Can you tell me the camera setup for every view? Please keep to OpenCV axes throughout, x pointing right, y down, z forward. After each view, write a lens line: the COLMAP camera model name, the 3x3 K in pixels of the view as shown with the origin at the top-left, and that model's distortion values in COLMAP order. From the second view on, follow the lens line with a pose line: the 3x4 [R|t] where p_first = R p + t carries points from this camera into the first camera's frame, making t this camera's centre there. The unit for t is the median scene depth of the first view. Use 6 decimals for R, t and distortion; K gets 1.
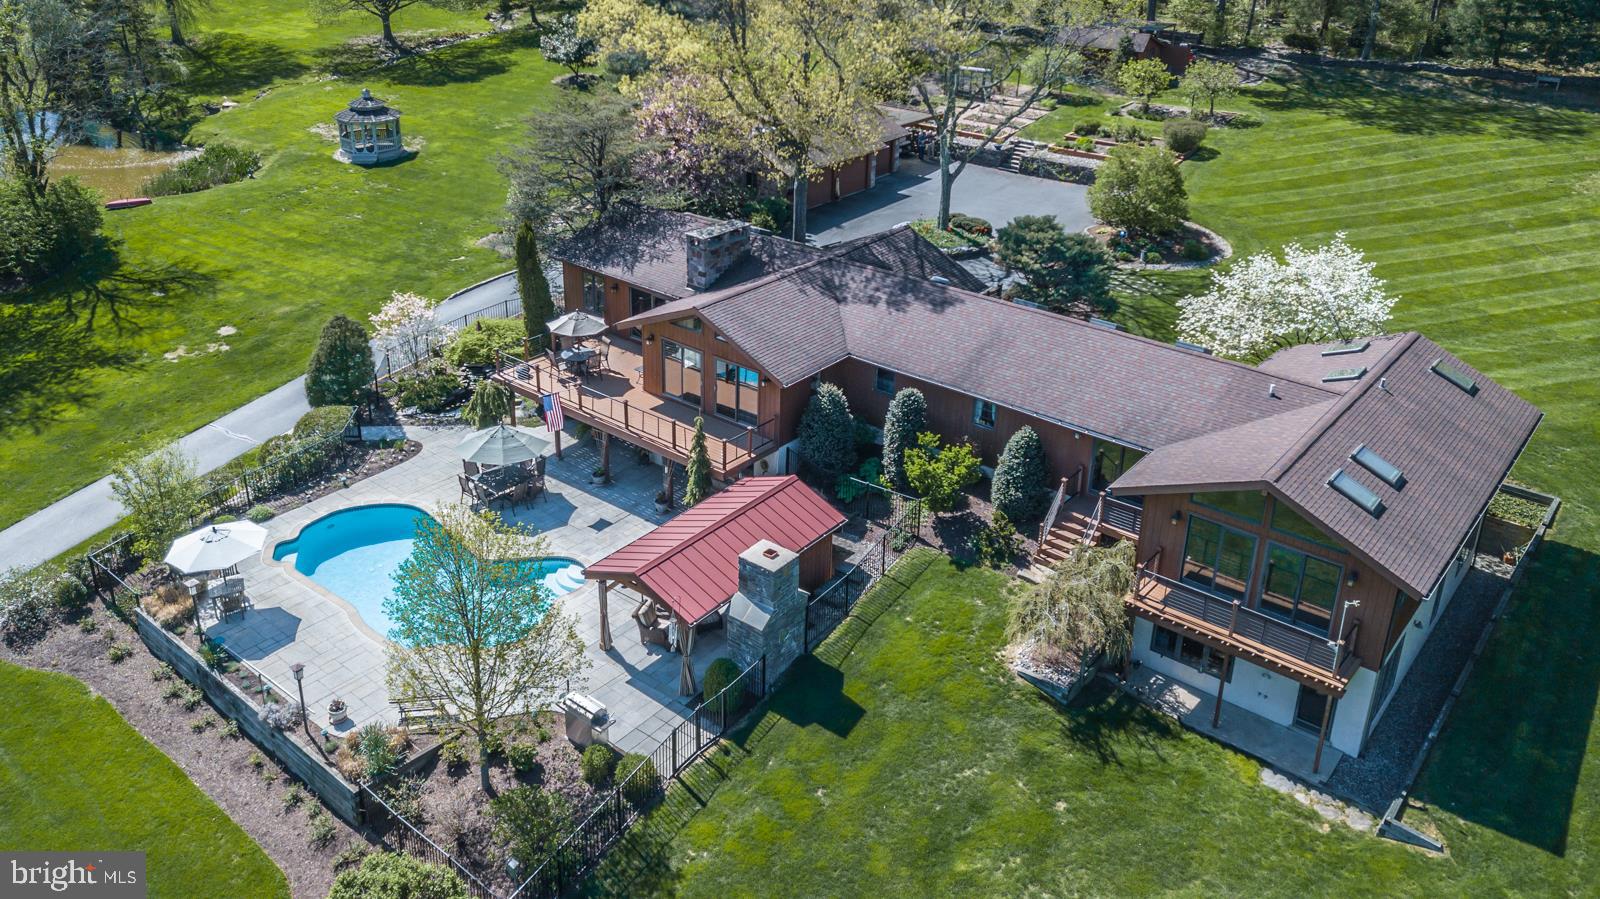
lens RADIAL K [[1252.2, 0, 800.9], [0, 1252.2, 346.9], [0, 0, 1]] dist [0.028709, 0.002931]
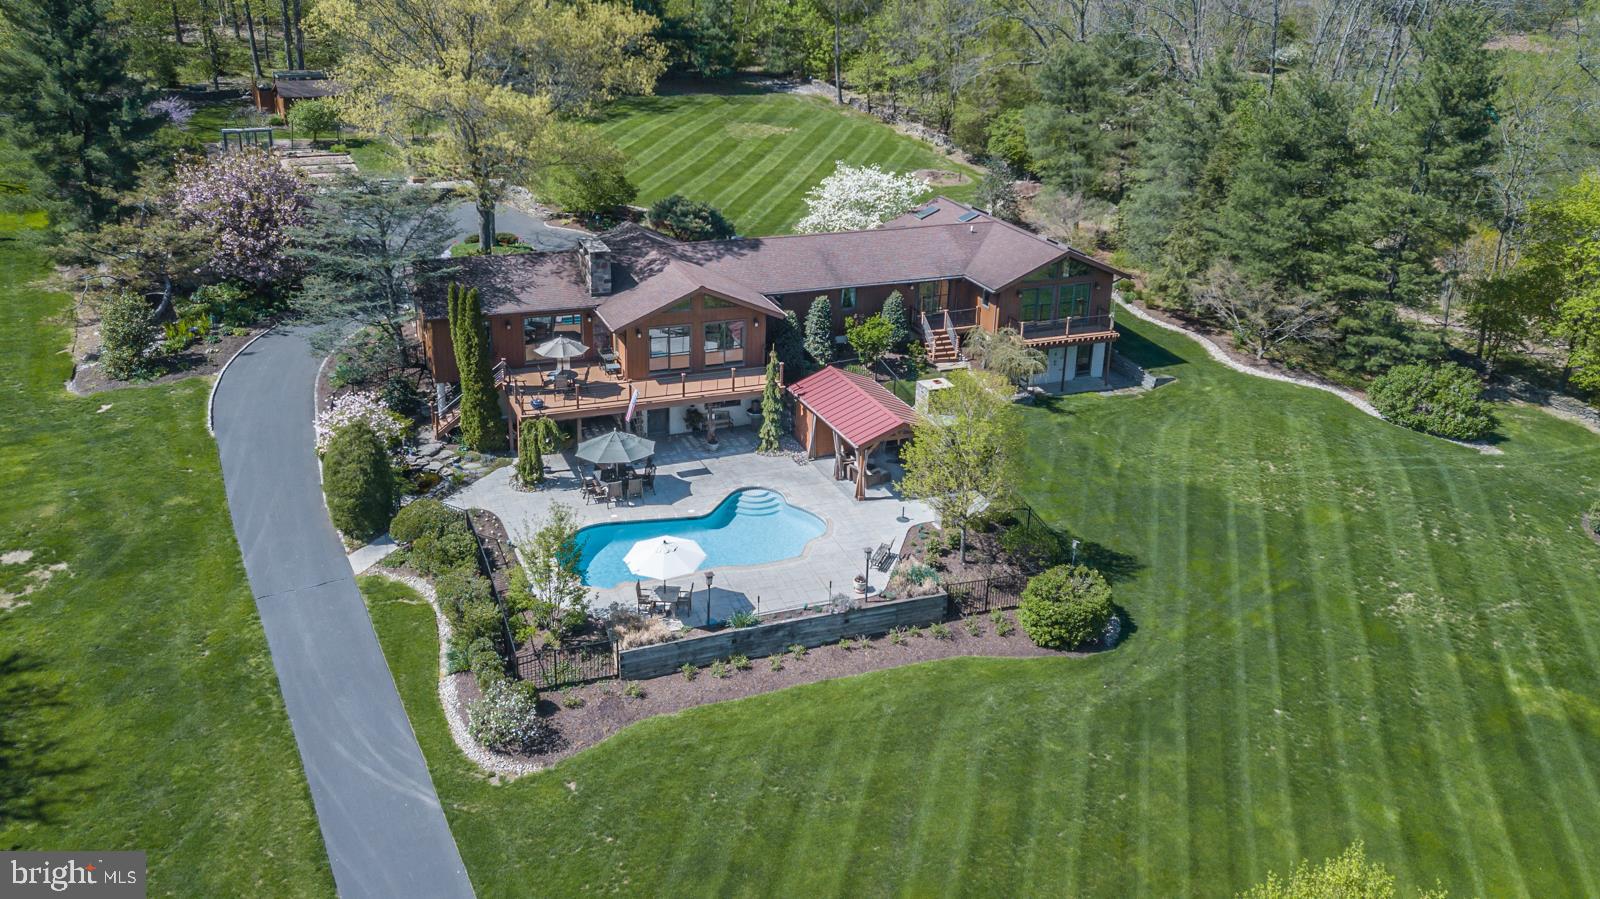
lens RADIAL K [[1252.2, 0, 800.9], [0, 1252.2, 346.9], [0, 0, 1]] dist [0.028709, 0.002931]
pose [[0.487109, -0.291267, 0.823340, -1.127496], [0.316912, 0.937439, 0.144138, -0.127477], [-0.813813, 0.190715, 0.548941, 0.214693]]
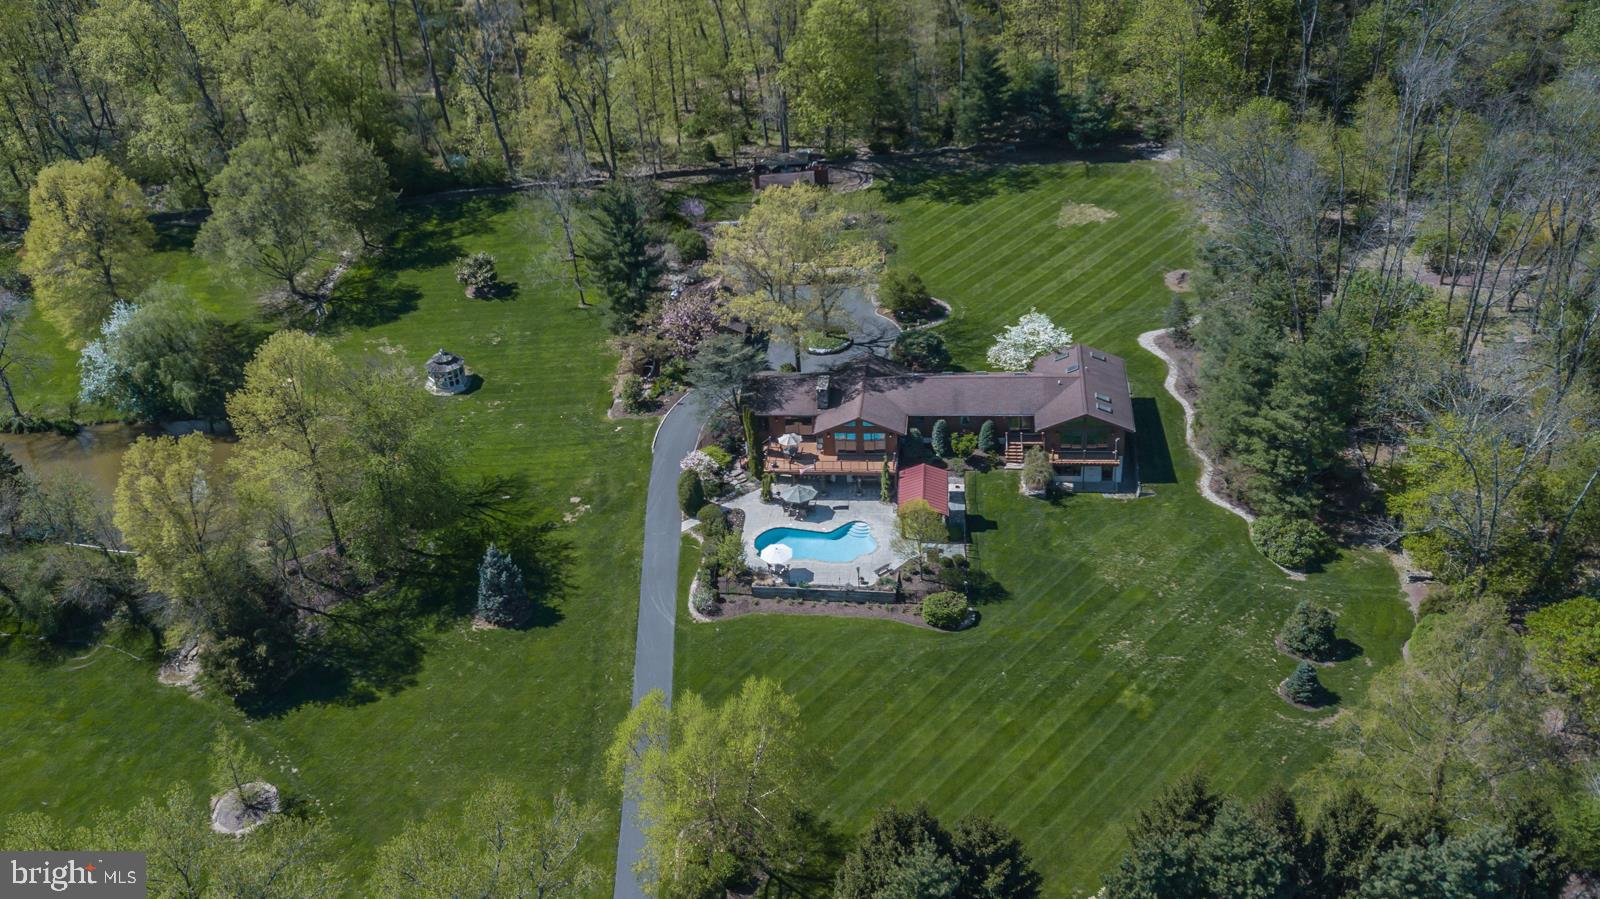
lens RADIAL K [[1477.6, 0, 669.2], [0, 1477.6, 449.2], [0, 0, 1]] dist [0.170028, -0.562798]
pose [[0.874604, -0.333809, 0.351624, -1.556550], [0.293211, 0.941750, 0.164724, -0.601391], [-0.386129, -0.040968, 0.921535, -1.728987]]
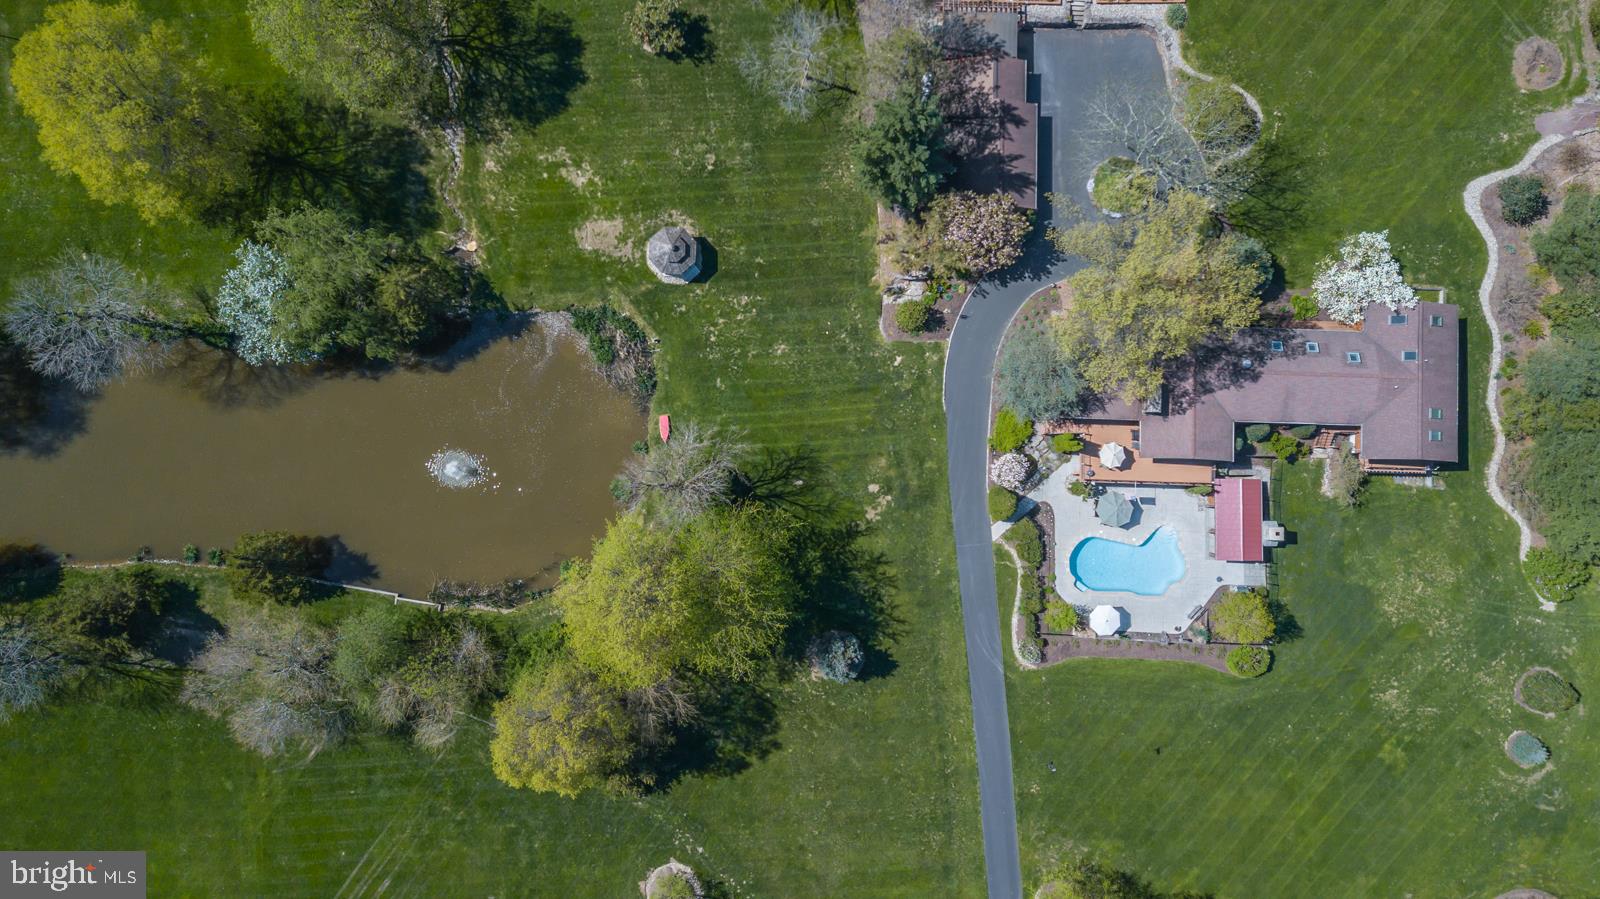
lens RADIAL K [[1223.8, 0, 779.3], [0, 1223.8, 456.6], [0, 0, 1]] dist [0.017104, 0.036853]
pose [[0.796045, -0.604510, 0.029663, -0.820597], [0.221144, 0.336134, 0.915483, -2.473514], [-0.563389, -0.722206, 0.401262, 0.482660]]
